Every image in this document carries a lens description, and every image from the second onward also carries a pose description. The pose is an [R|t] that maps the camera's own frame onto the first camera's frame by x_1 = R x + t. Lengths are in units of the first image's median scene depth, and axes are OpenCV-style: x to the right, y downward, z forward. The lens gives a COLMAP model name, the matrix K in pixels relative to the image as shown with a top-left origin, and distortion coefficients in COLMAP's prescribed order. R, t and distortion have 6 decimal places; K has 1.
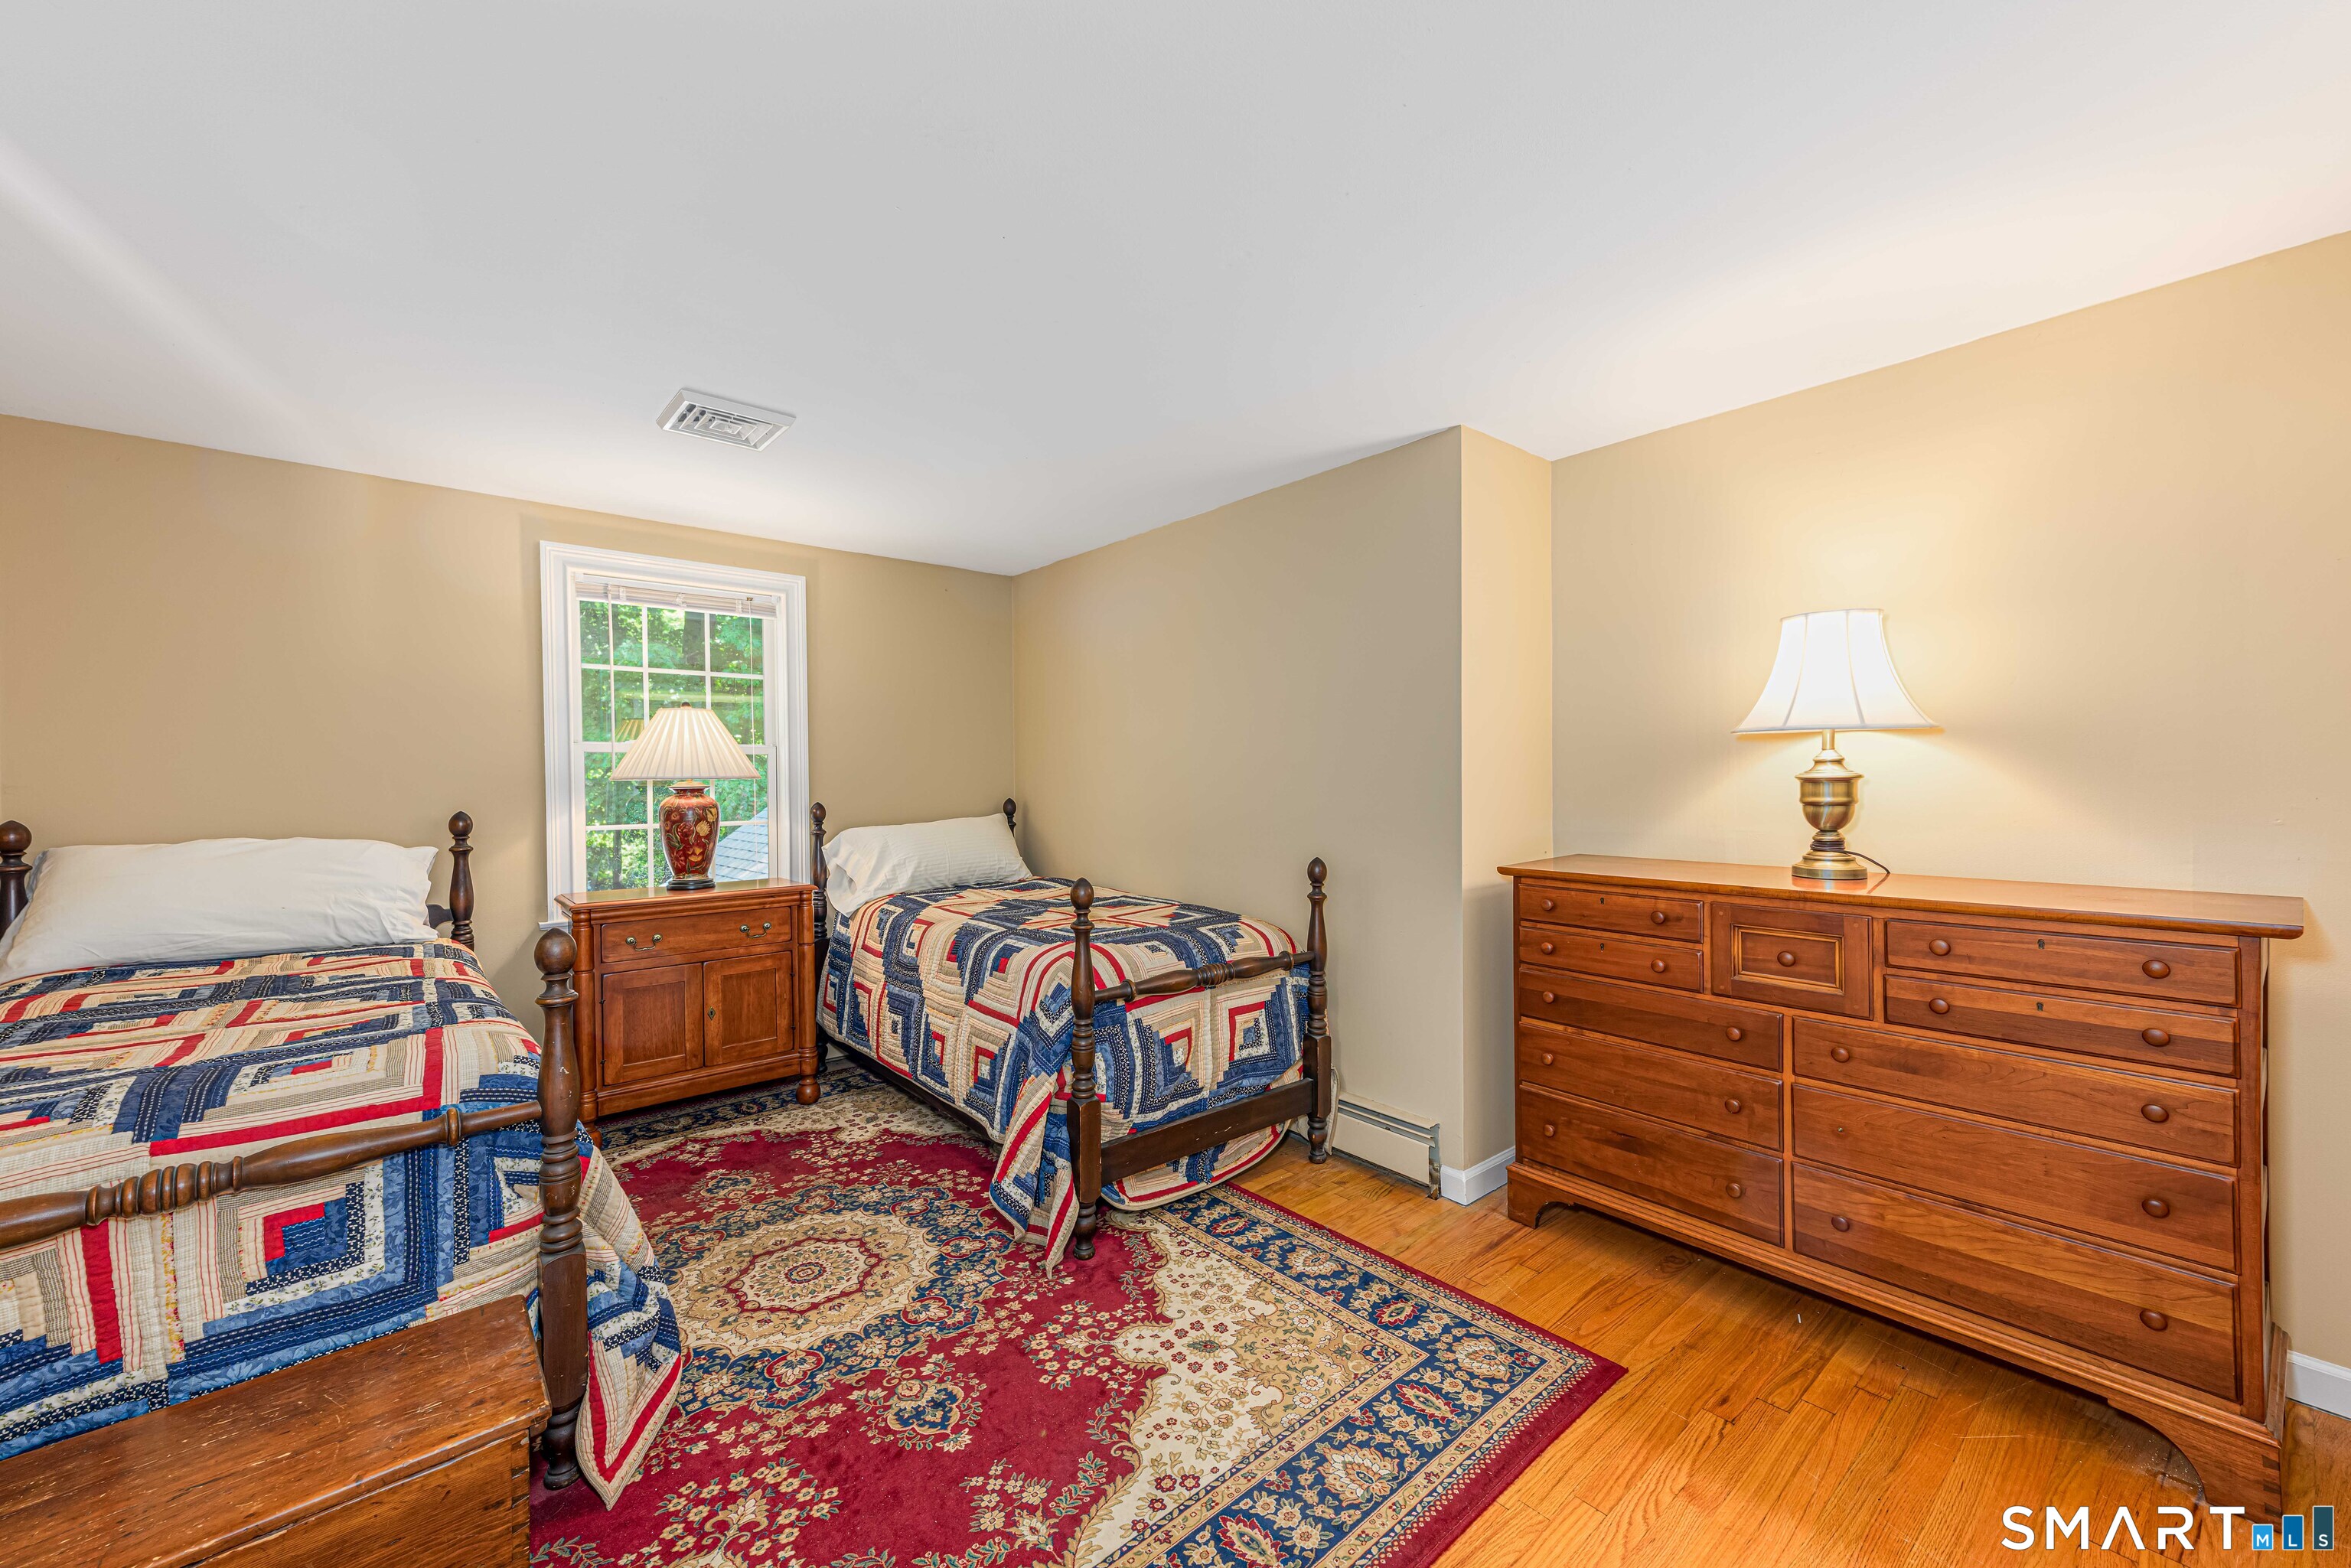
lens RADIAL K [[916.1, 0, 1165.0], [0, 916.1, 788.4], [0, 0, 1]] dist [0.019866, 0.000435]
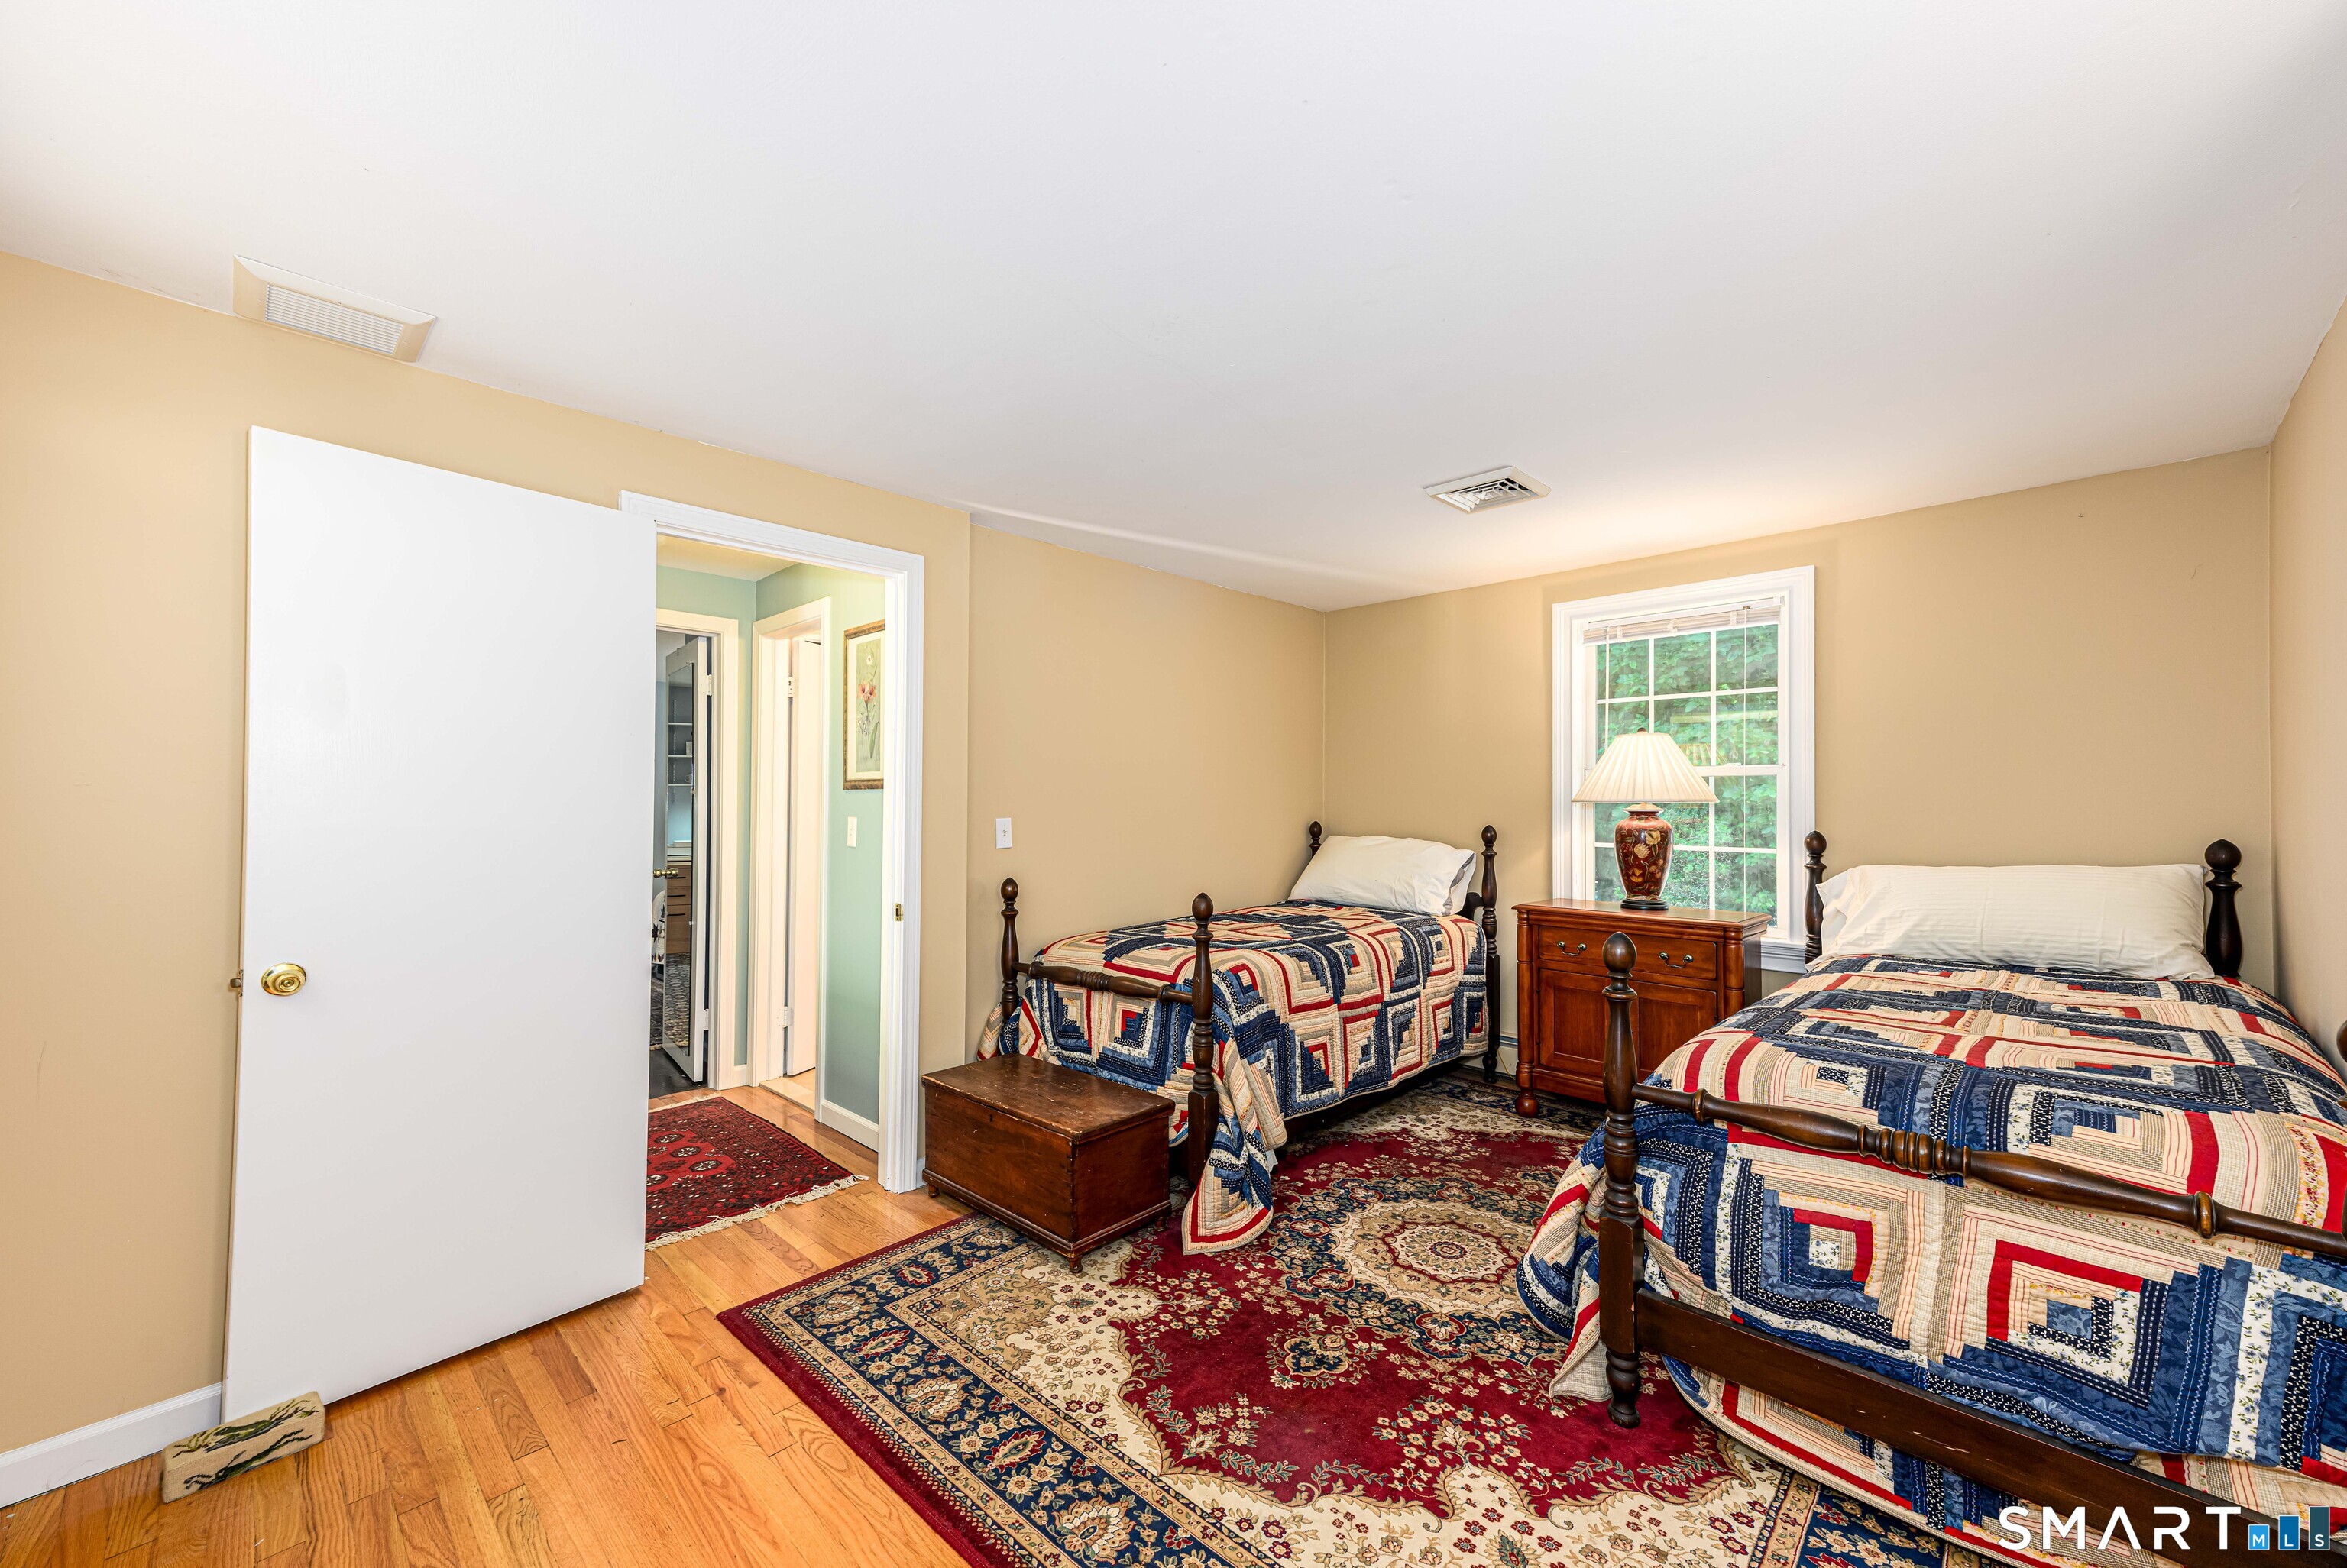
lens RADIAL K [[914.4, 0, 1162.9], [0, 914.4, 784.2], [0, 0, 1]] dist [0.019866, 0.000435]
pose [[0.099605, -0.009398, -0.994983, 0.712947], [-0.013885, 0.999845, -0.010834, -0.017998], [0.994930, 0.014895, 0.099459, 0.569222]]
